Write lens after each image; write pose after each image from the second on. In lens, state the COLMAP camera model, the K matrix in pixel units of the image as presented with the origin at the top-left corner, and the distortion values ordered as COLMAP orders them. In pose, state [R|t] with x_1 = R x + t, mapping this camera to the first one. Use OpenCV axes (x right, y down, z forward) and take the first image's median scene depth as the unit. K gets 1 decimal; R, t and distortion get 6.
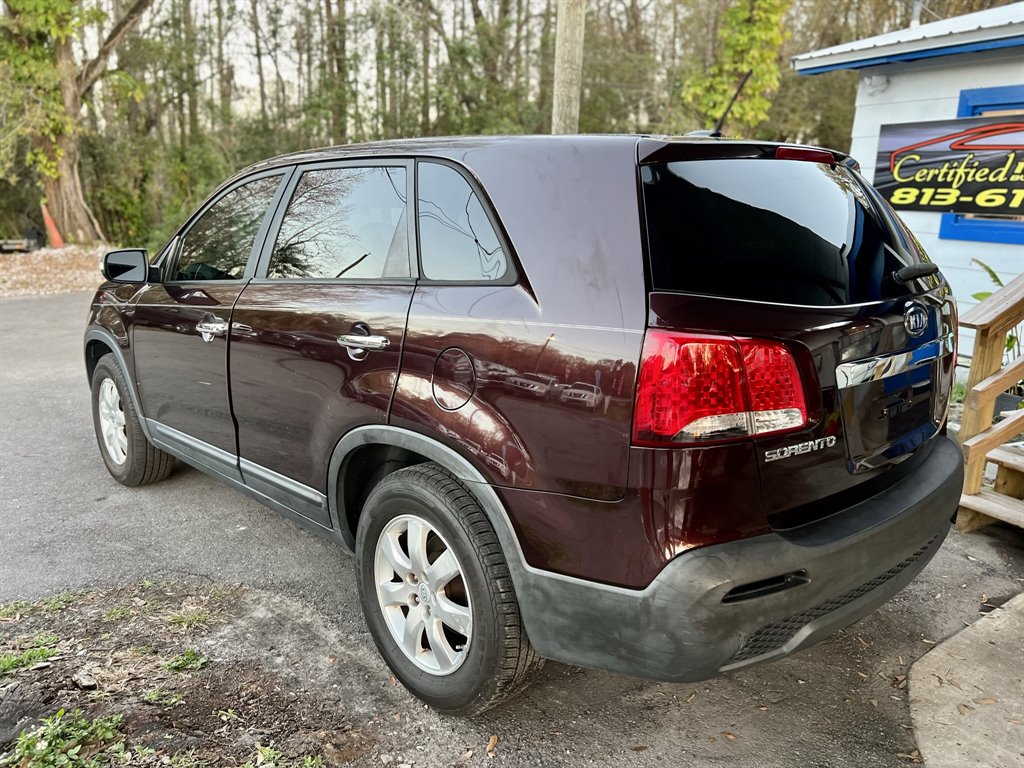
lens RADIAL K [[771.8, 0, 513.8], [0, 771.8, 382.7], [0, 0, 1]] dist [0.028367, -0.025596]
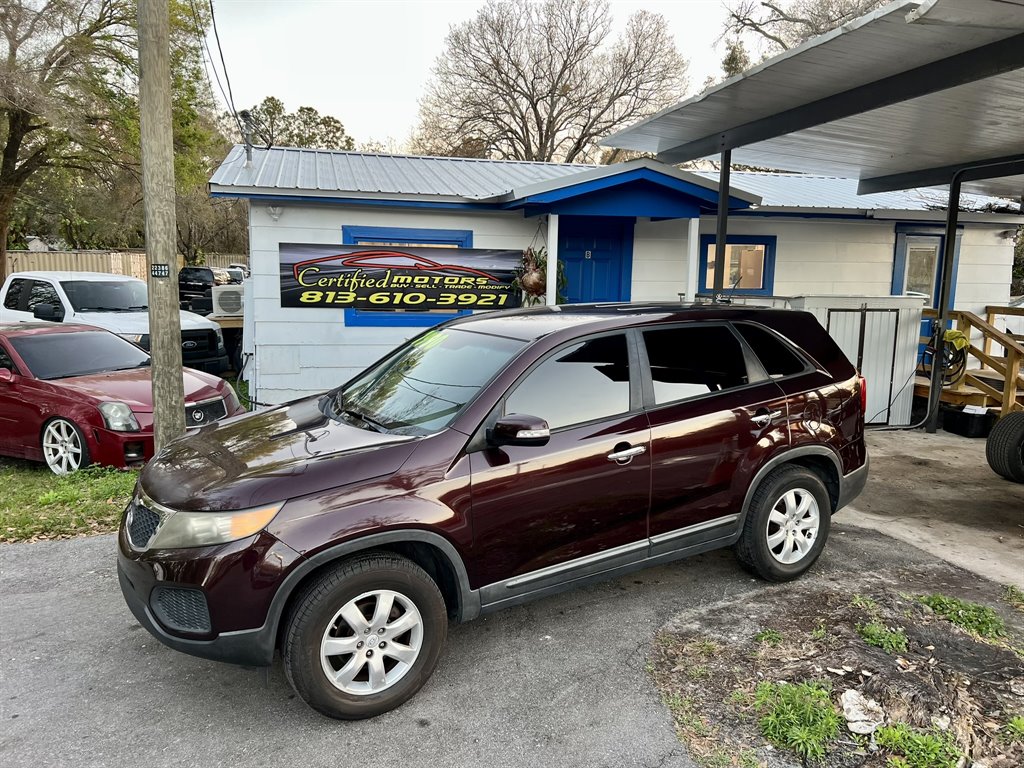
lens RADIAL K [[771.8, 0, 509.2], [0, 771.8, 381.5], [0, 0, 1]] dist [0.028367, -0.025596]
pose [[0.233043, -0.154335, 0.960141, -0.779378], [0.222546, 0.969589, 0.101838, -0.170410], [-0.946660, 0.189943, 0.260303, 0.381744]]
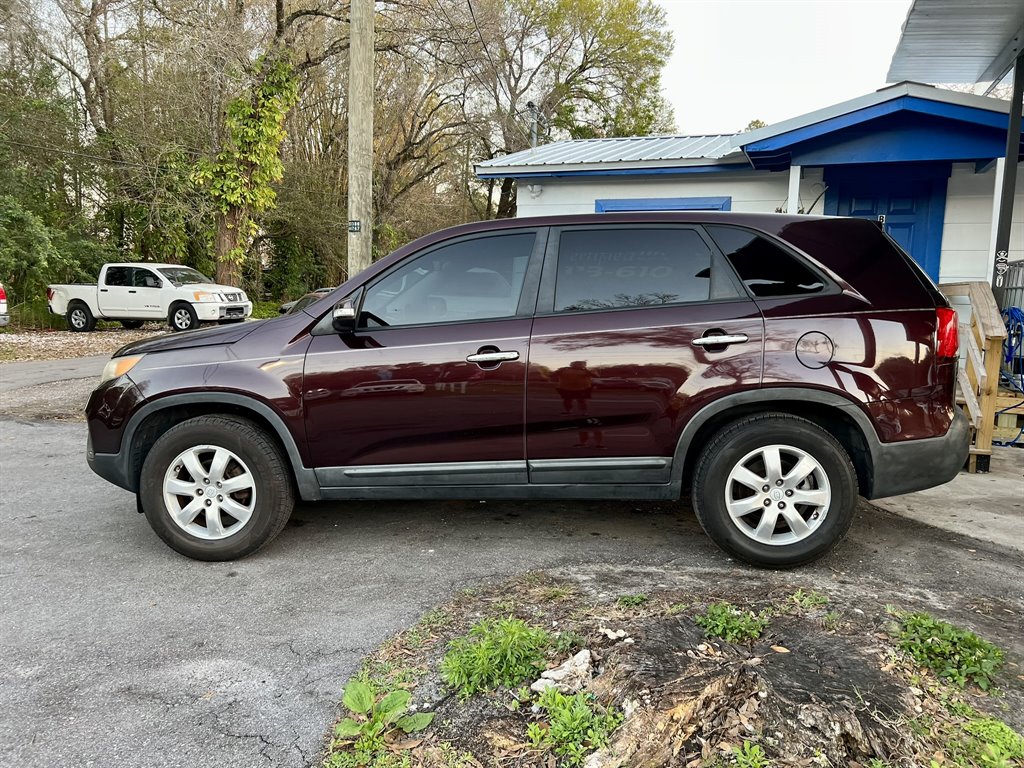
lens RADIAL K [[771.8, 0, 514.0], [0, 771.8, 387.7], [0, 0, 1]] dist [0.028367, -0.025596]
pose [[0.749380, -0.087941, 0.656274, -0.531209], [0.153341, 0.987246, -0.042804, 0.014468], [-0.644140, 0.132710, 0.753307, 0.043249]]
